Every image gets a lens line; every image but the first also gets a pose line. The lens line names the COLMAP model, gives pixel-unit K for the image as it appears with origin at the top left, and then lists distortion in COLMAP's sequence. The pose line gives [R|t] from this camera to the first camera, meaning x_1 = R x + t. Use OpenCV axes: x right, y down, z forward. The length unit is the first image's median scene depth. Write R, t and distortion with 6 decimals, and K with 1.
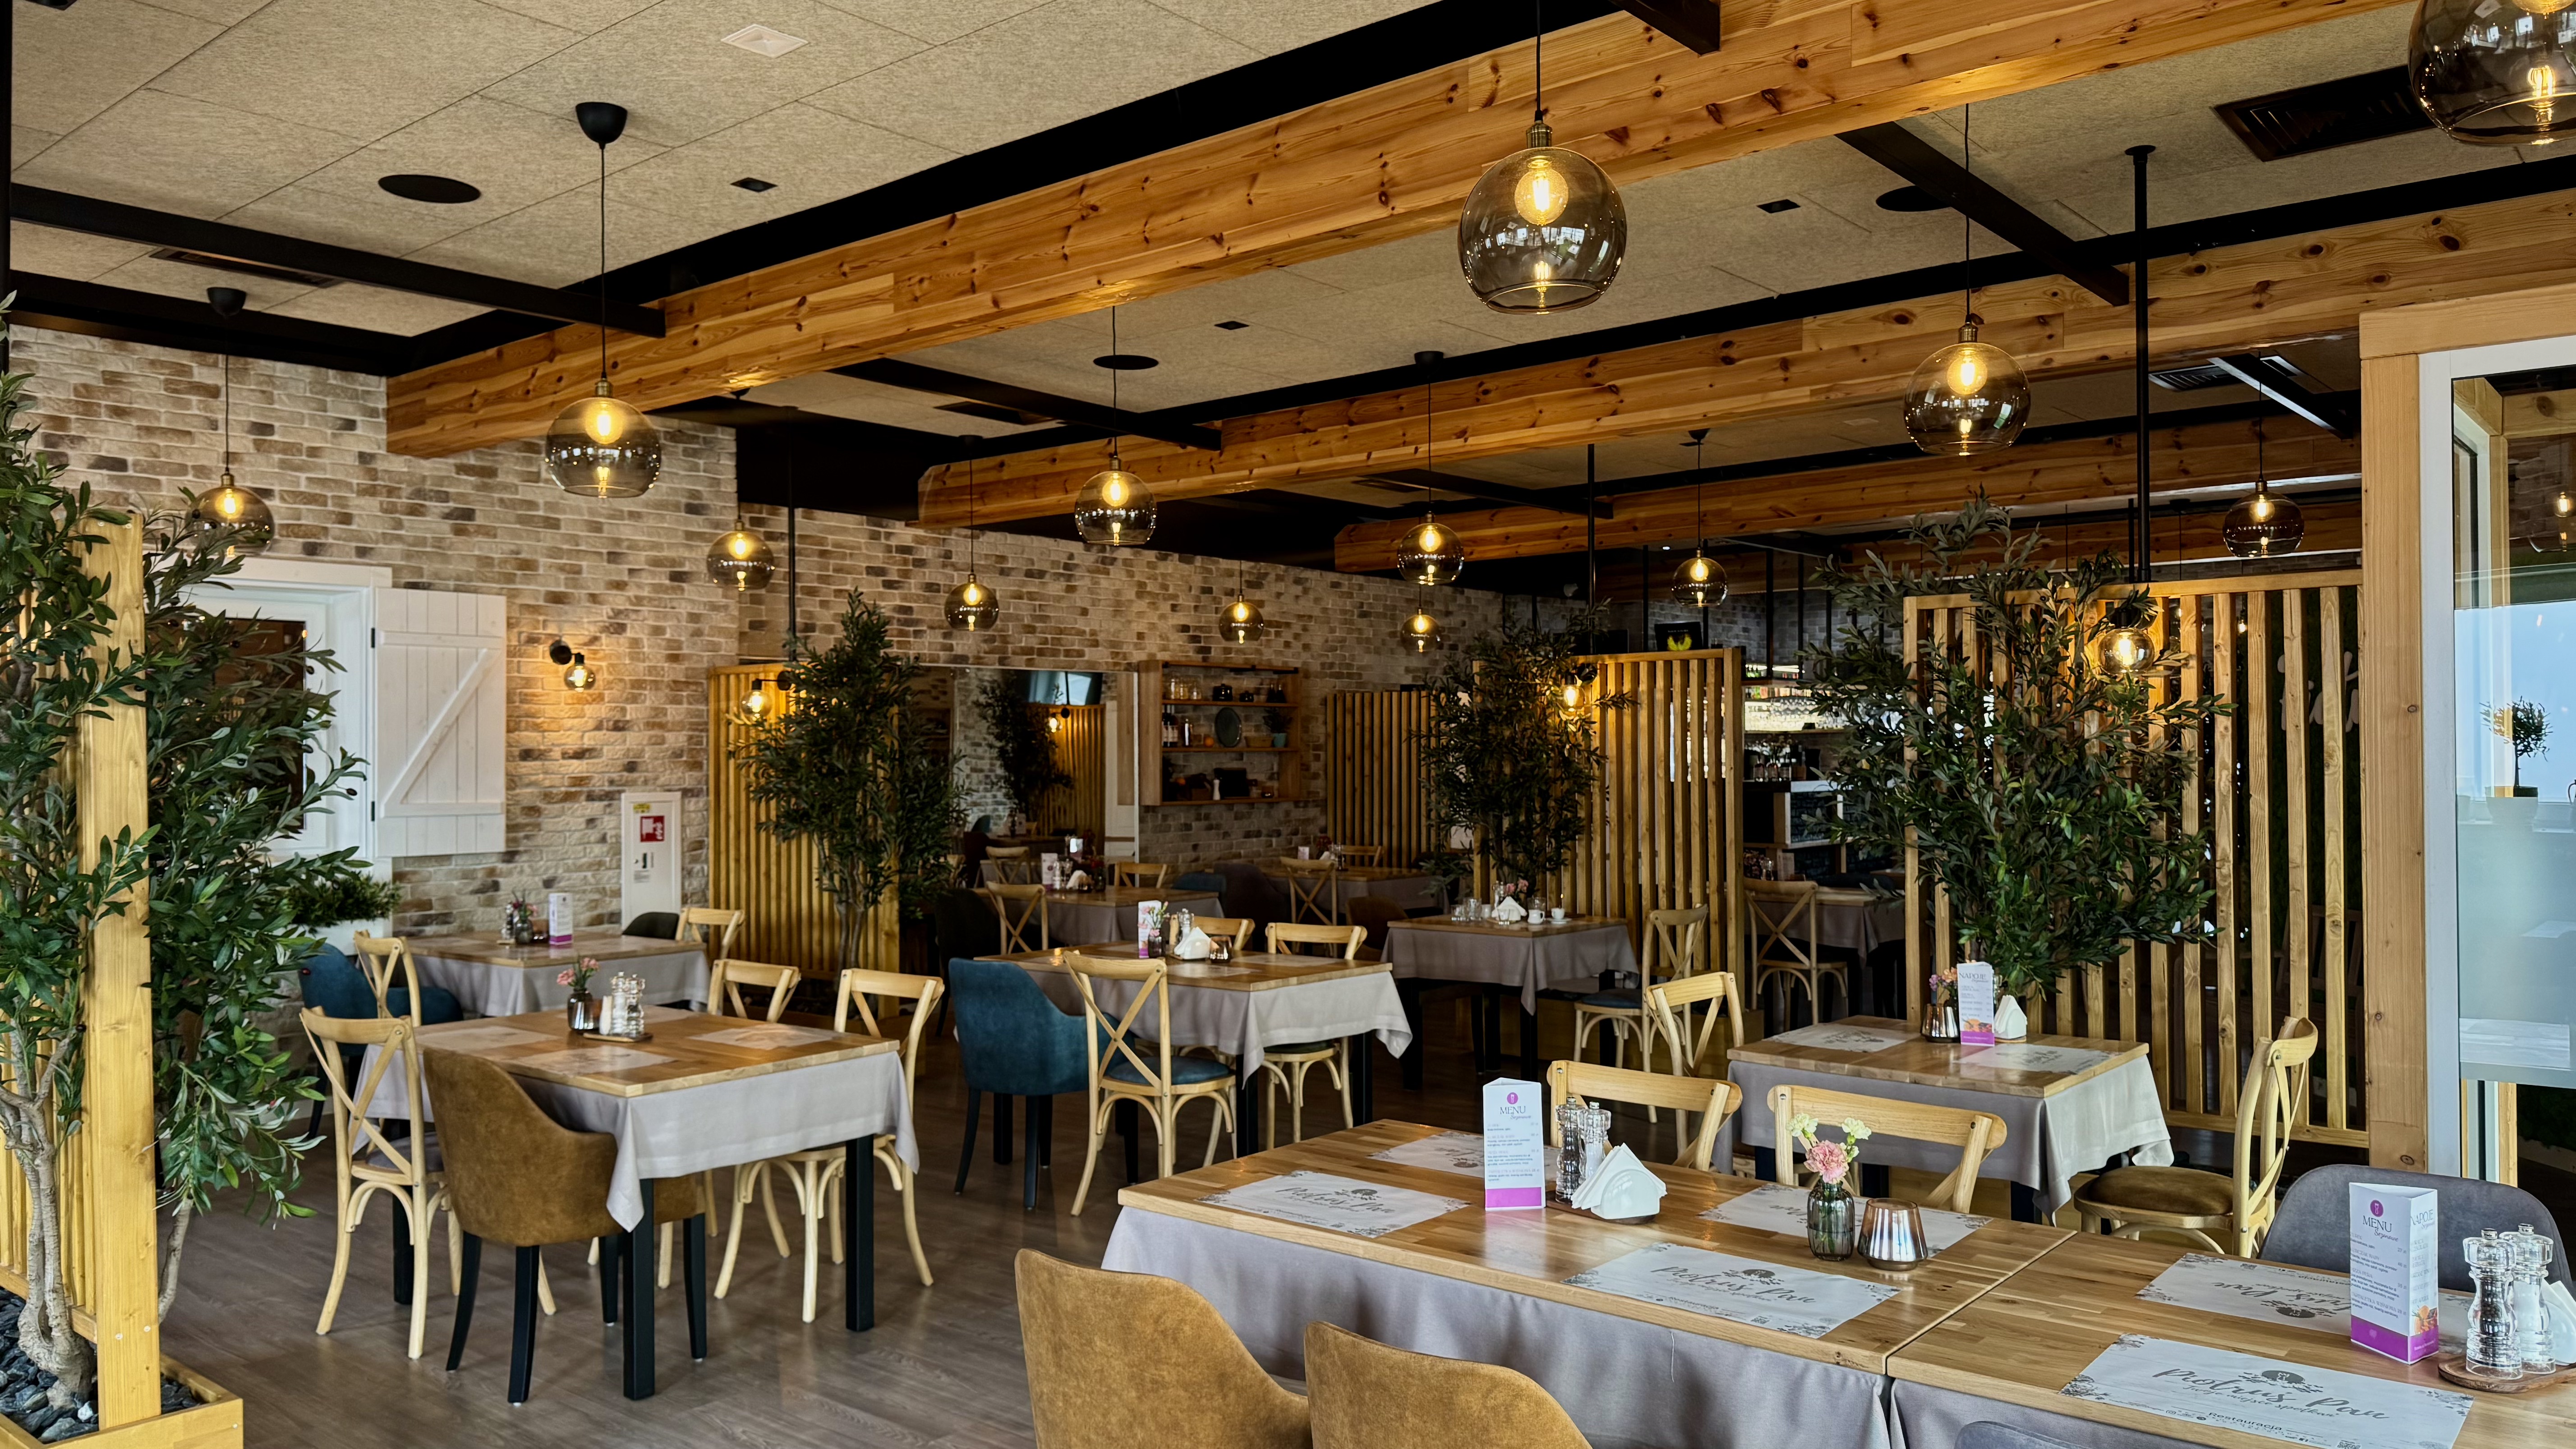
lens RADIAL K [[1885.5, 0, 1288.0], [0, 1885.5, 724.5], [0, 0, 1]] dist [0.219653, -0.506221]
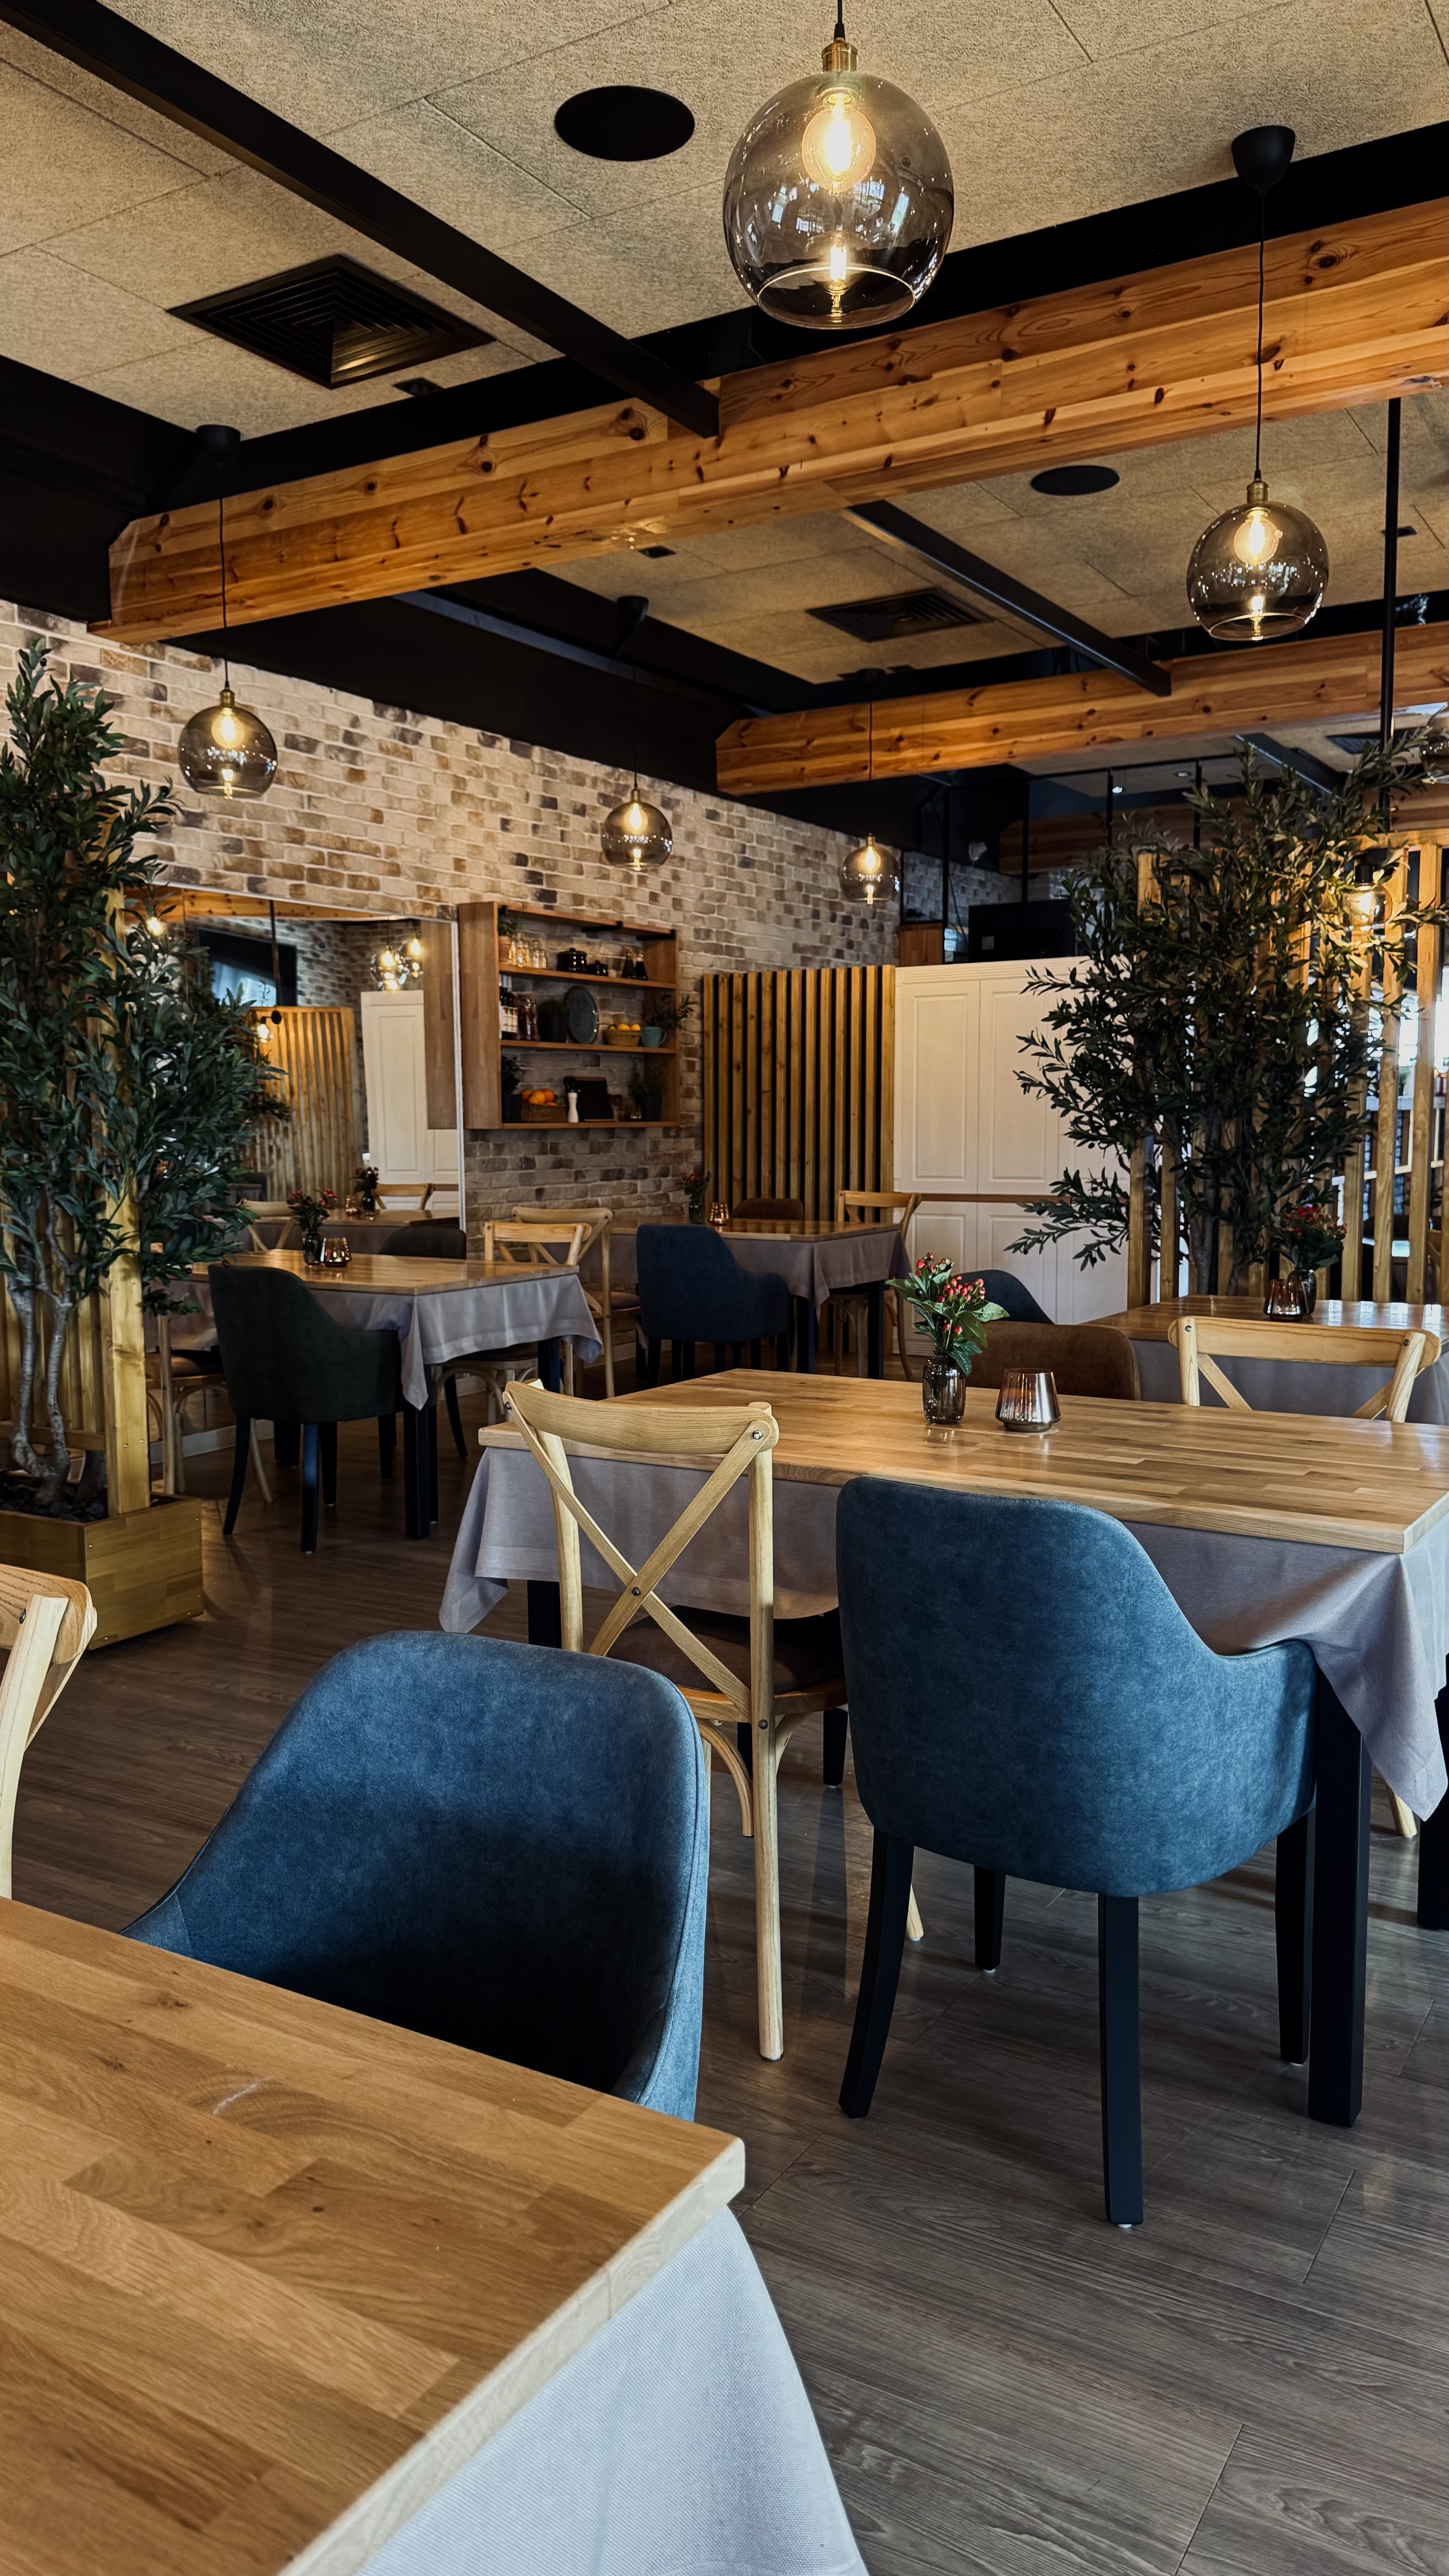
lens RADIAL K [[1885.5, 0, 724.5], [0, 1885.5, 1288.0], [0, 0, 1]] dist [0.219653, -0.506221]
pose [[0.988298, -0.014125, 0.151883, -0.089448], [-0.002340, 0.994182, 0.107688, 0.026288], [-0.152520, -0.106783, 0.982515, 0.329884]]
